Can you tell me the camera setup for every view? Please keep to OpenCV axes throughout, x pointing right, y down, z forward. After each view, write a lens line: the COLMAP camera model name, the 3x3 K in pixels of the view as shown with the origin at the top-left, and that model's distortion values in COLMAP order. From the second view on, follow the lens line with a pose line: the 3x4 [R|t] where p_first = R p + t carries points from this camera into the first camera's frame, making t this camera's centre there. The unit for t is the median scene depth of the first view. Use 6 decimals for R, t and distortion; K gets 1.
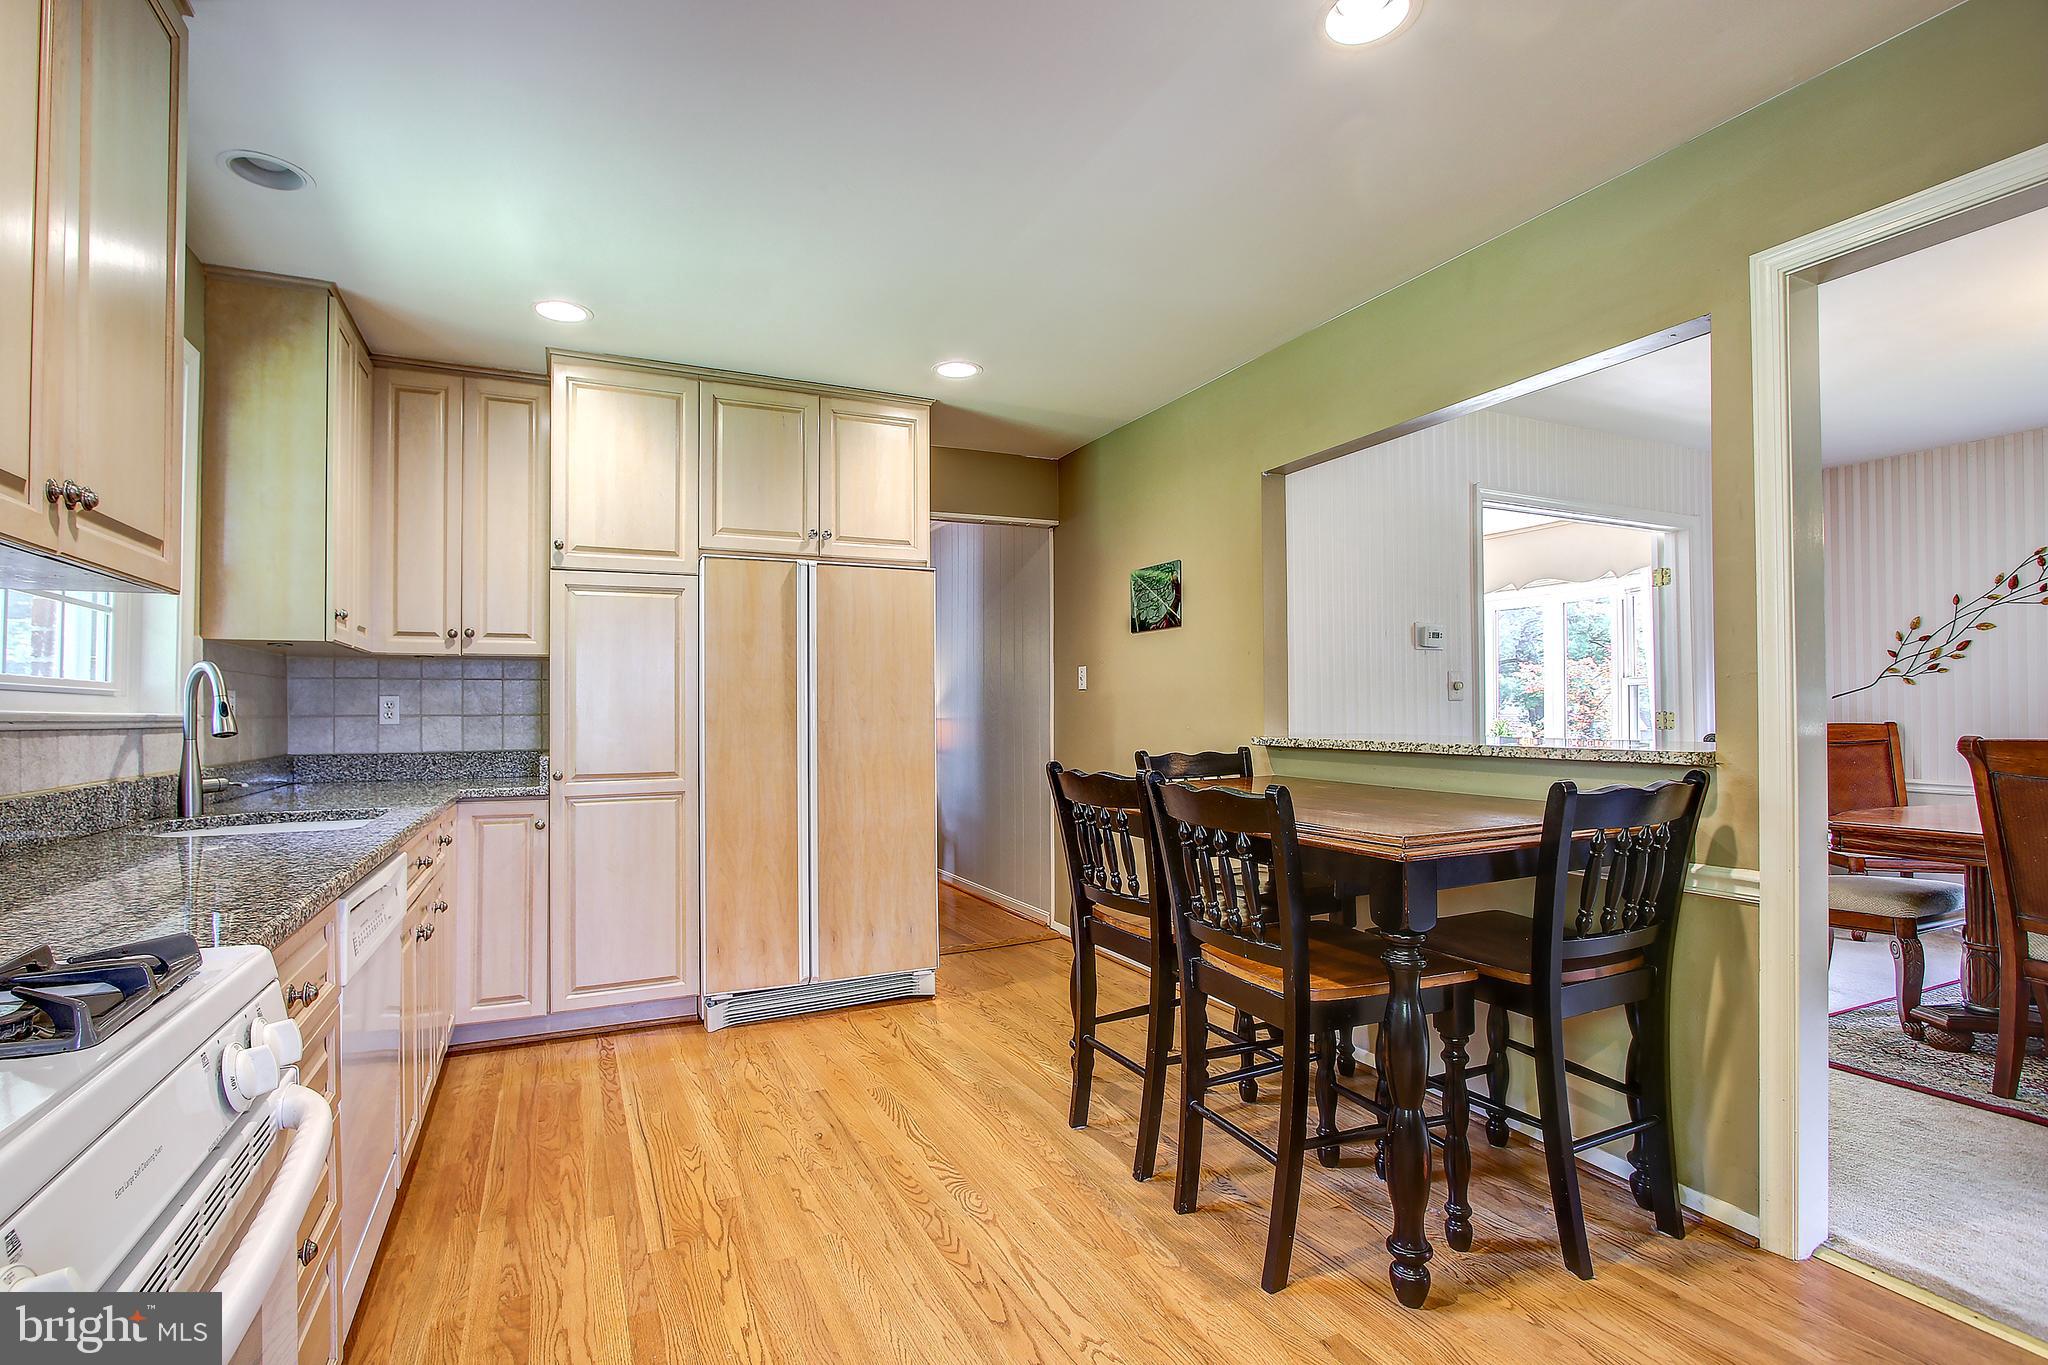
lens RADIAL K [[943.5, 0, 978.2], [0, 943.5, 700.5], [0, 0, 1]] dist [-0.013439, -0.000360]
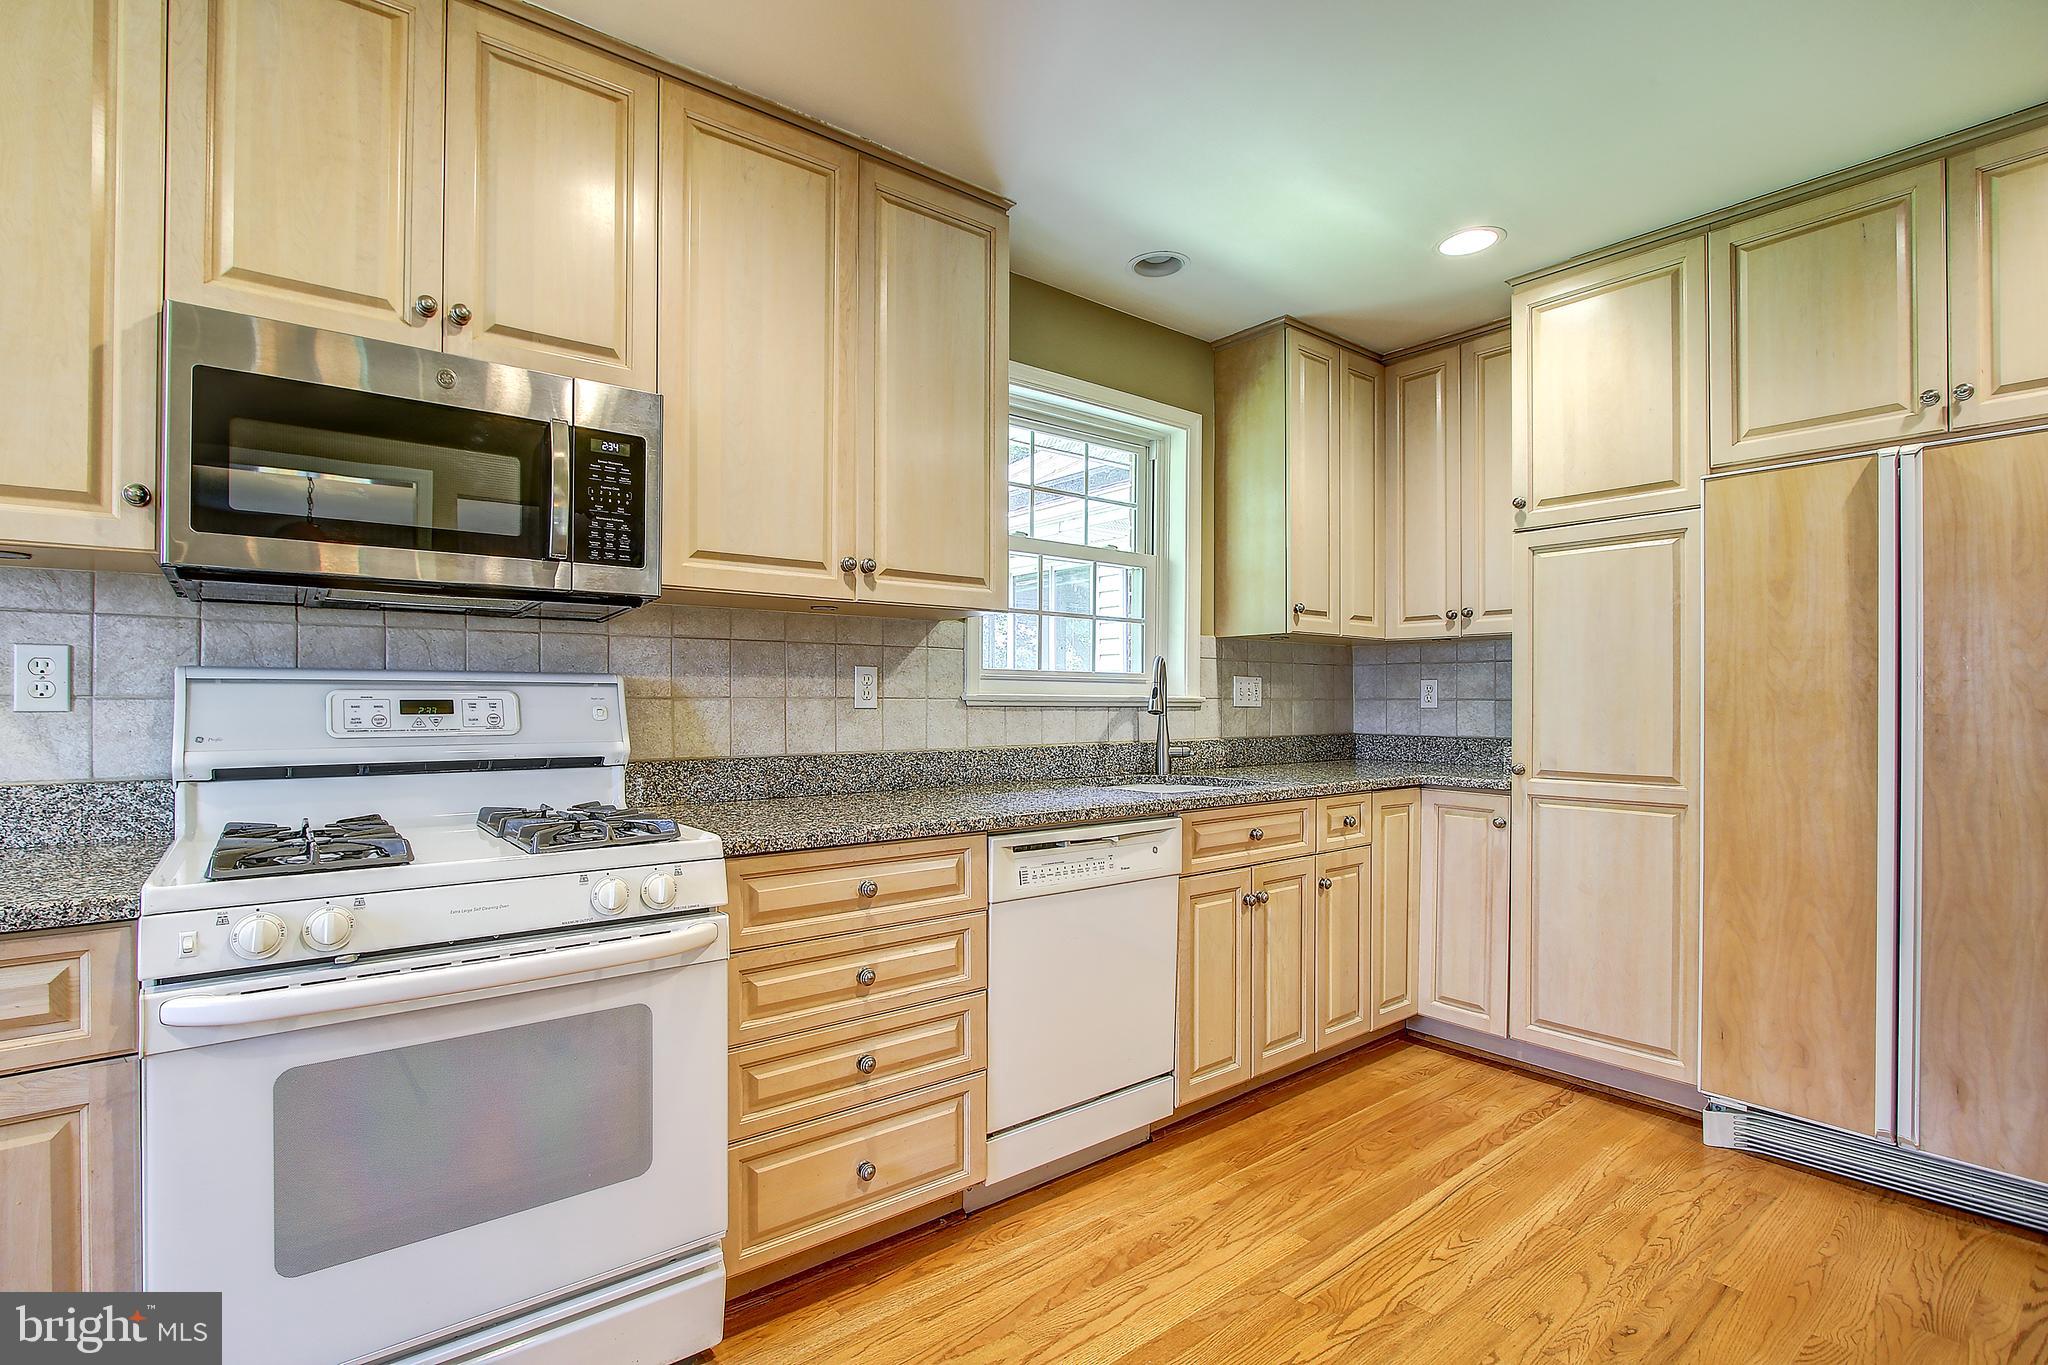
lens RADIAL K [[943.5, 0, 978.2], [0, 943.5, 700.5], [0, 0, 1]] dist [-0.013439, -0.000360]
pose [[0.235055, 0.007854, -0.971950, 0.276209], [0.008690, 0.999910, 0.010181, 0.002979], [0.971943, -0.010840, 0.234966, 0.305432]]
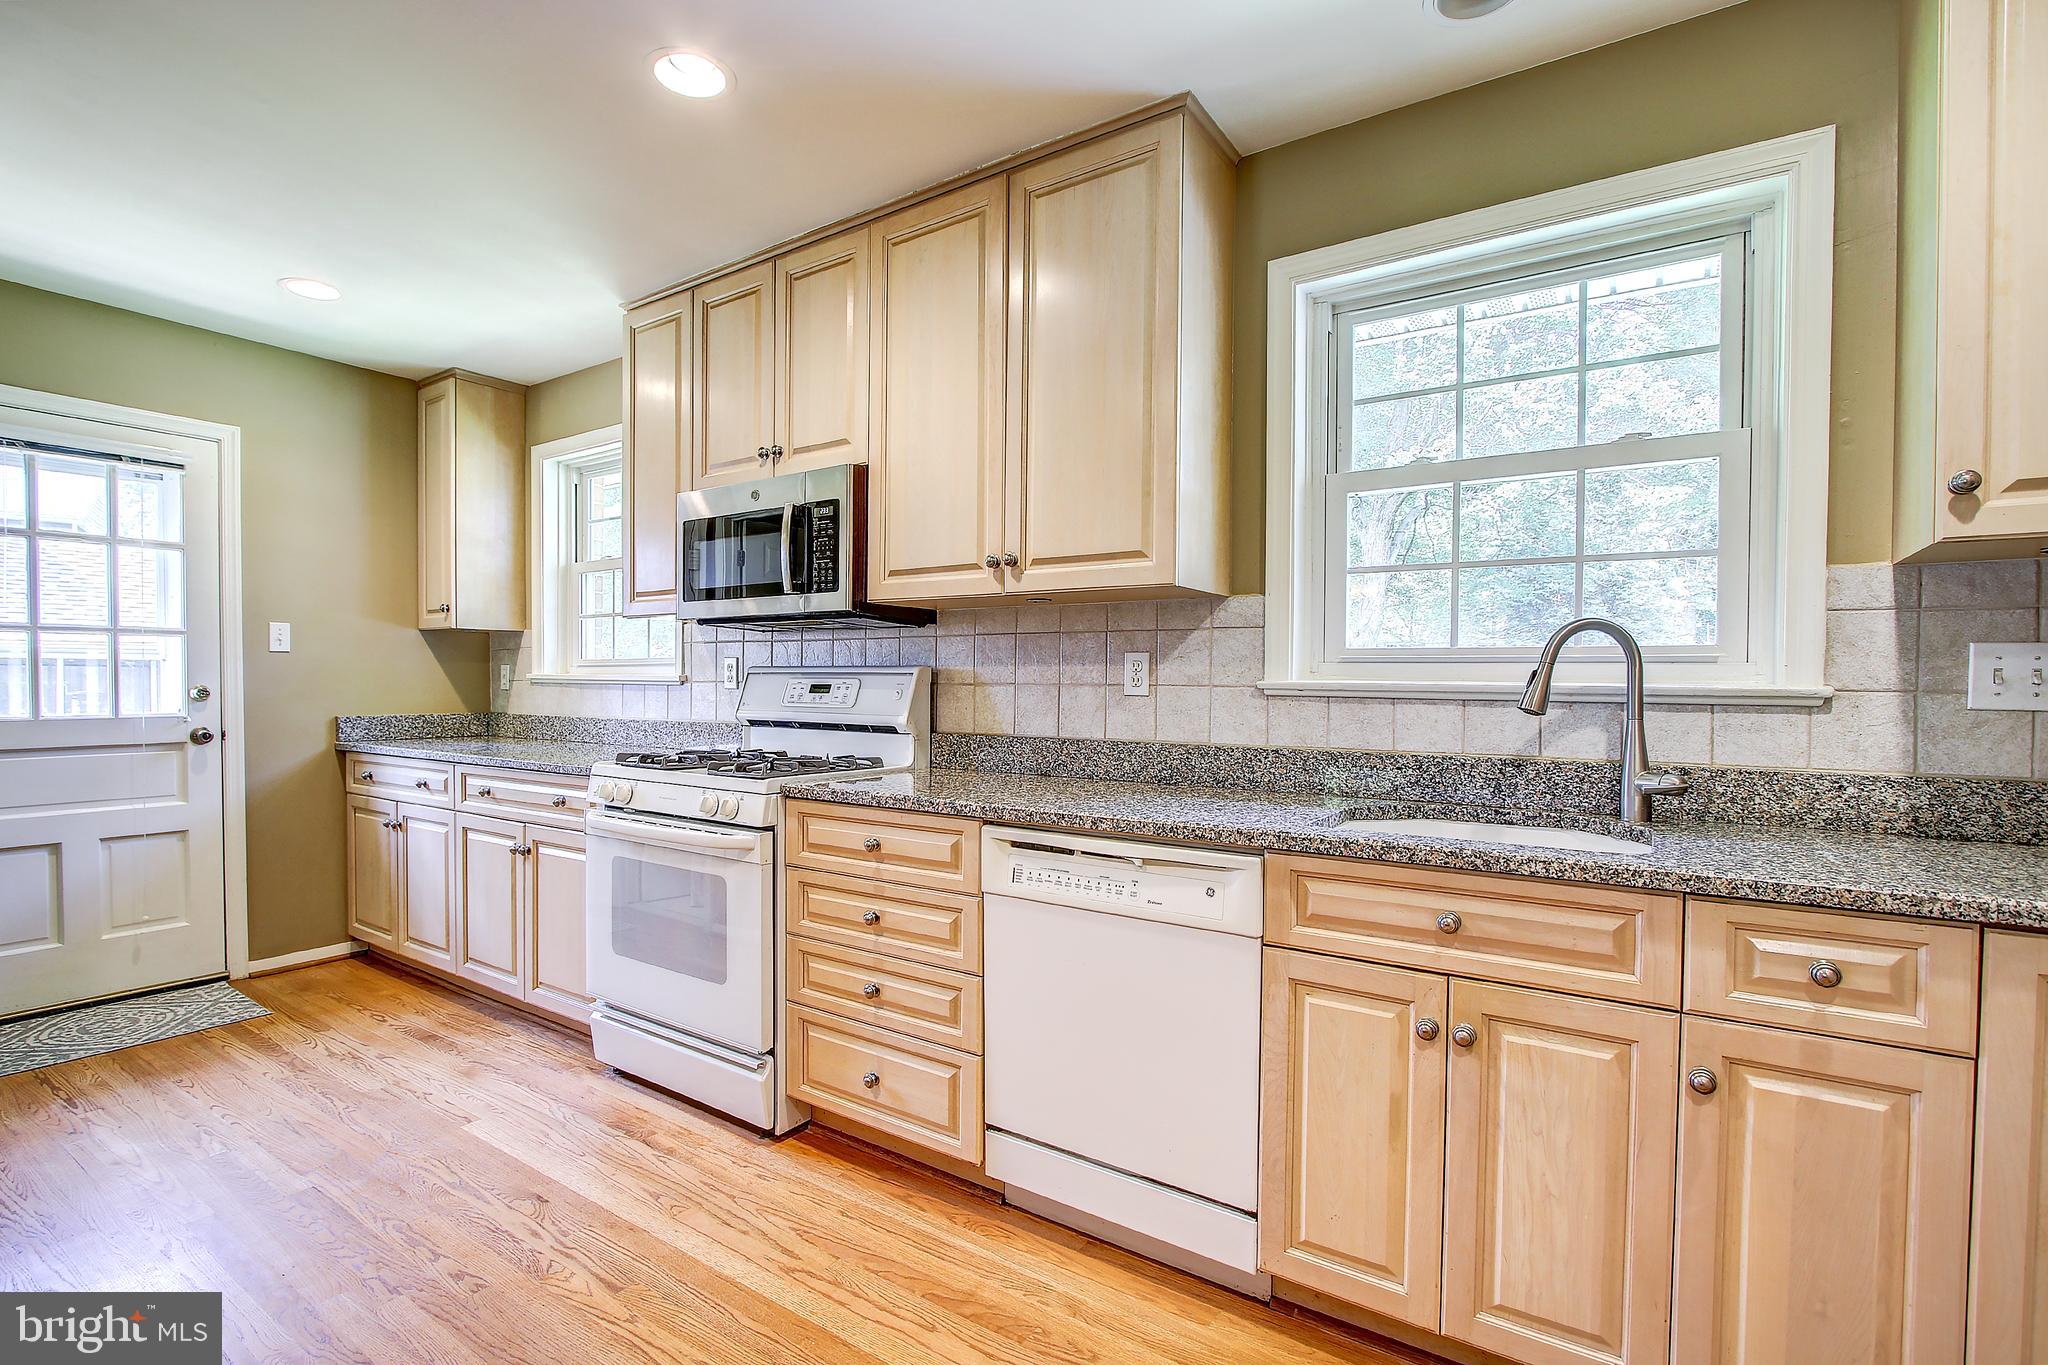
lens RADIAL K [[943.5, 0, 978.2], [0, 943.5, 700.5], [0, 0, 1]] dist [-0.013439, -0.000360]
pose [[-0.852865, 0.010853, -0.522019, 0.006508], [0.004742, 0.999904, 0.013042, 0.009831], [0.522110, 0.008648, -0.852834, 0.961793]]
